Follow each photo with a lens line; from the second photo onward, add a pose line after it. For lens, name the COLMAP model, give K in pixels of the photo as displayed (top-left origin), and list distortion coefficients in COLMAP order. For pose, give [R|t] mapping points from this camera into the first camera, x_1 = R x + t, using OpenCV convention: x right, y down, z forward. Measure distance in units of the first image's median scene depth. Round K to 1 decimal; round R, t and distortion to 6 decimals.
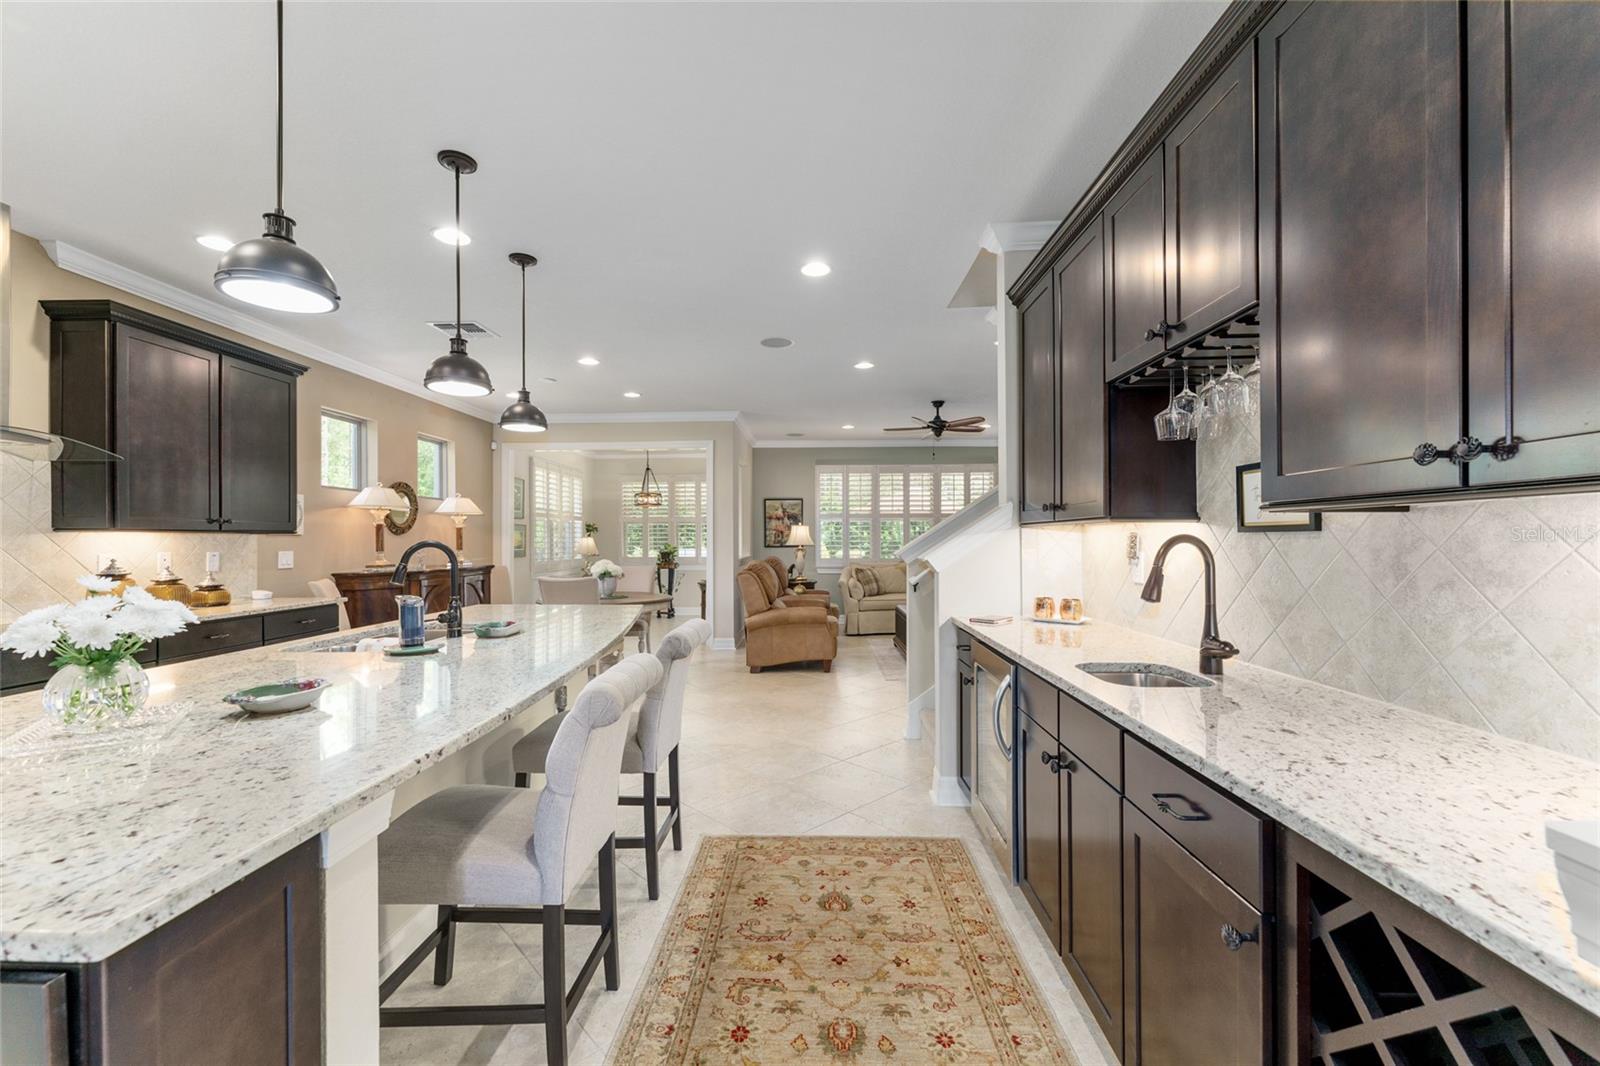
lens RADIAL K [[641.9, 0, 802.2], [0, 641.9, 536.7], [0, 0, 1]] dist [0.001220, -0.000878]
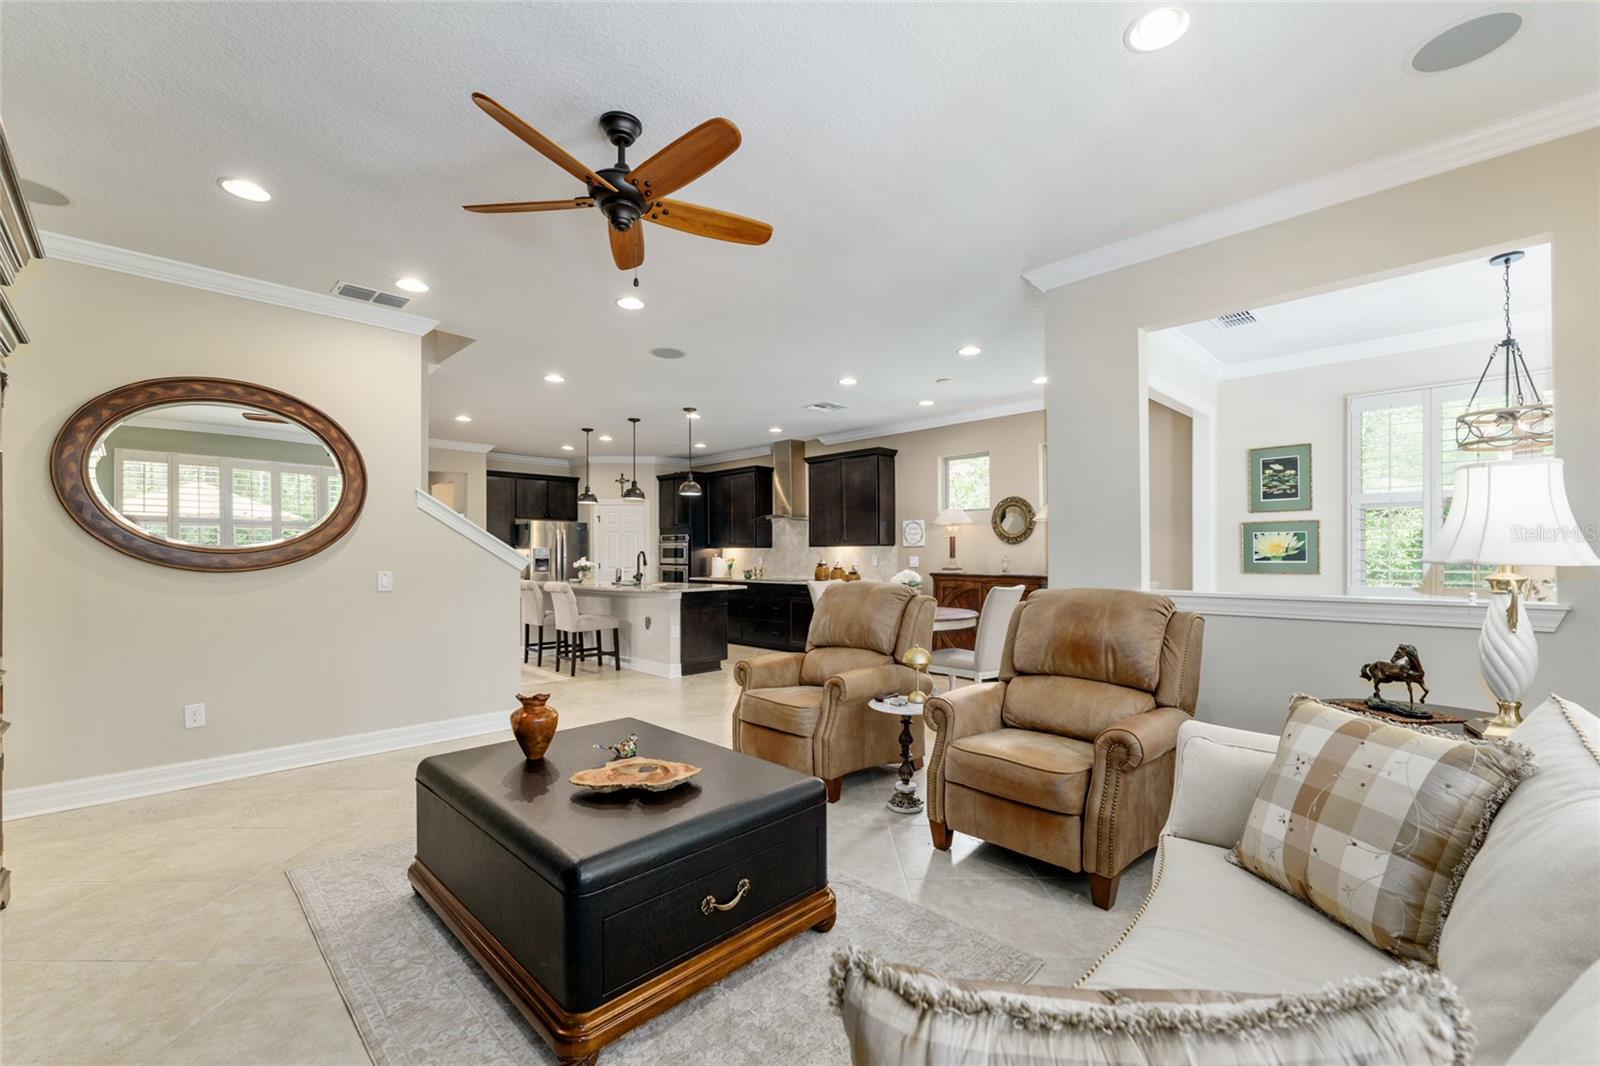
lens RADIAL K [[664.7, 0, 804.5], [0, 664.7, 552.0], [0, 0, 1]] dist [-0.003854, -0.000529]
pose [[-0.691158, 0.004104, -0.722692, 1.098213], [0.009637, 0.999947, -0.003538, 0.027205], [0.722639, -0.009410, -0.691161, 3.615947]]
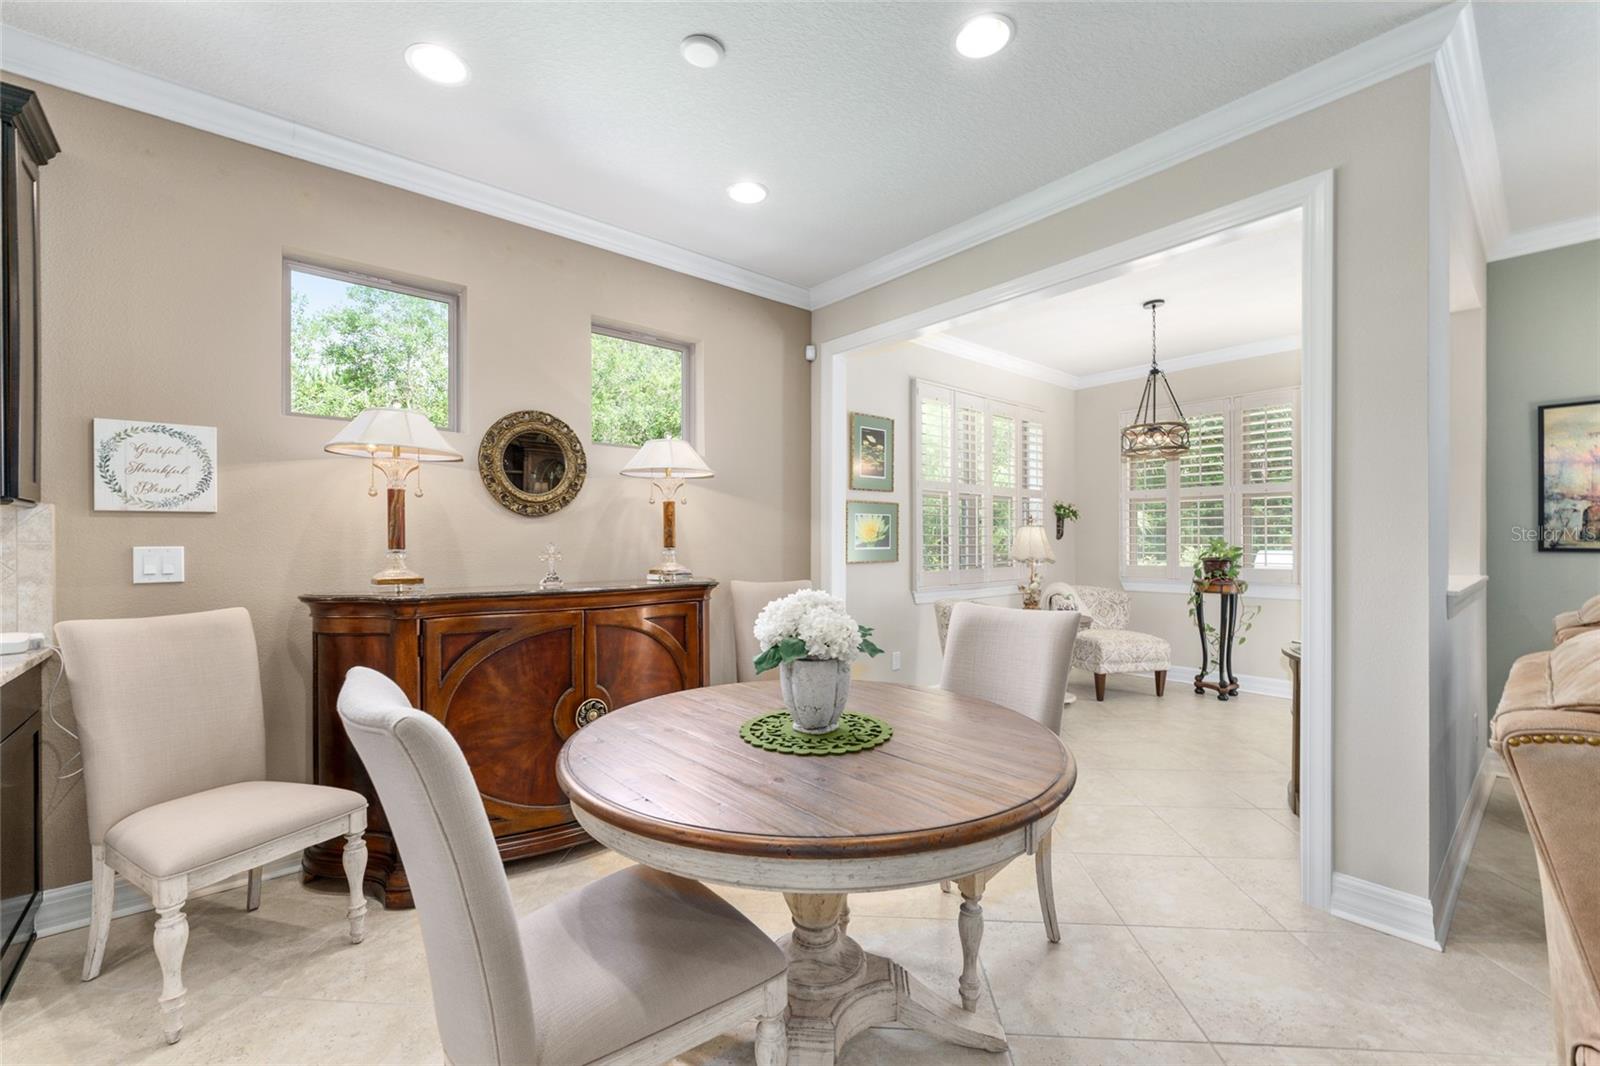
lens RADIAL K [[666.5, 0, 799.7], [0, 666.5, 541.3], [0, 0, 1]] dist [0.000154, -0.000054]
pose [[0.673190, 0.004979, -0.739453, -0.234877], [0.002022, 0.999961, 0.008573, 0.029266], [0.739467, -0.007267, 0.673153, 1.876753]]
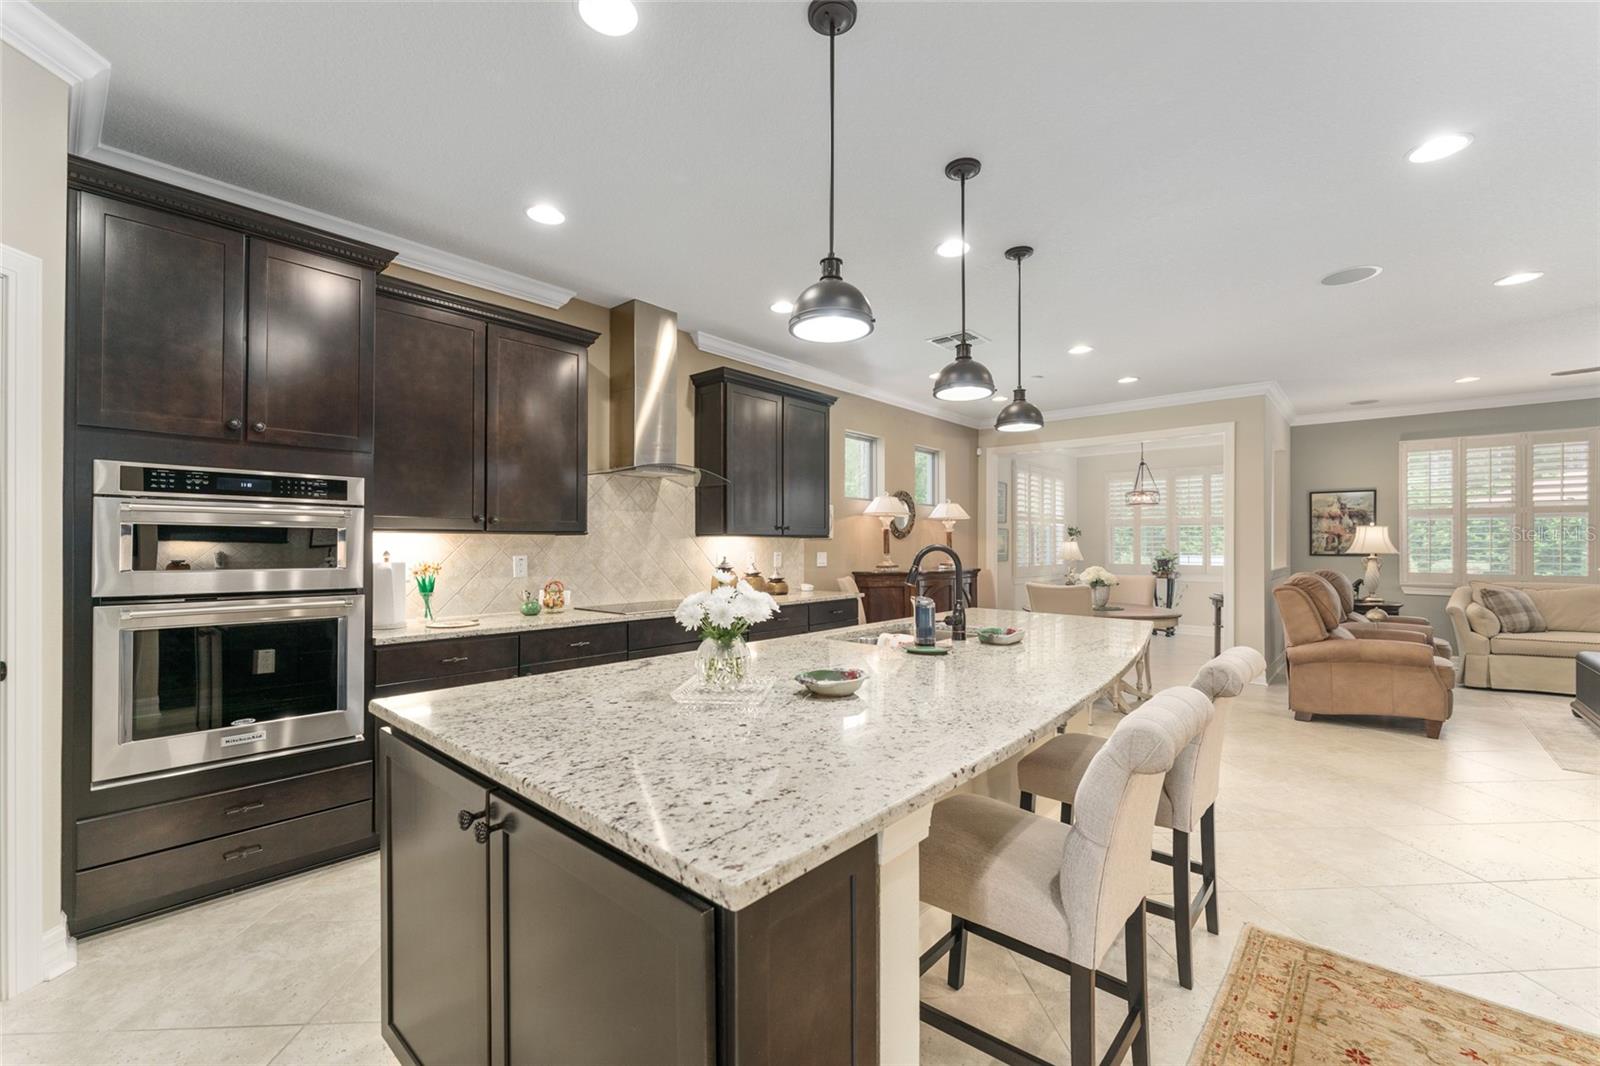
lens RADIAL K [[658.6, 0, 798.4], [0, 658.6, 542.4], [0, 0, 1]] dist [-0.002931, -0.000431]
pose [[0.762381, 0.003662, -0.647118, -0.063004], [-0.002217, 0.999993, 0.003047, 0.000125], [0.647124, -0.000888, 0.762384, 0.044749]]
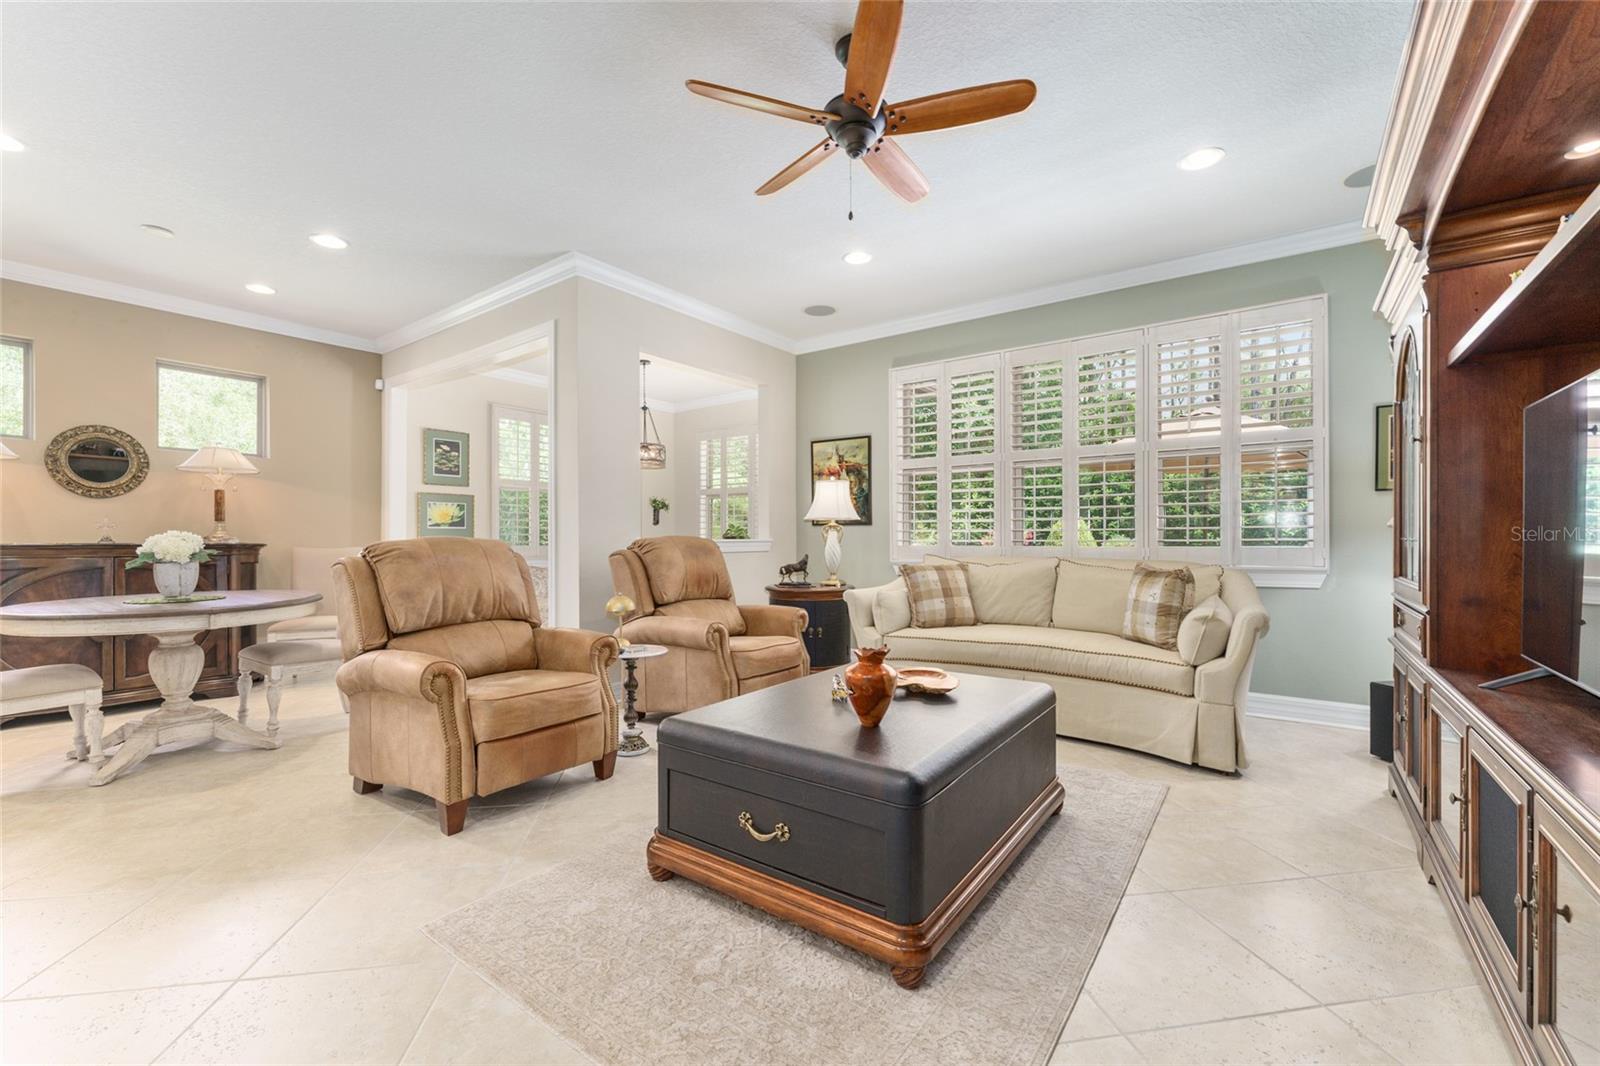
lens RADIAL K [[669.0, 0, 791.2], [0, 669.0, 538.9], [0, 0, 1]] dist [0.000066, -0.000217]
pose [[0.819238, 0.001025, -0.573453, 1.039980], [0.002794, 0.999979, 0.005778, 0.095838], [0.573447, -0.006336, 0.819218, 1.940943]]
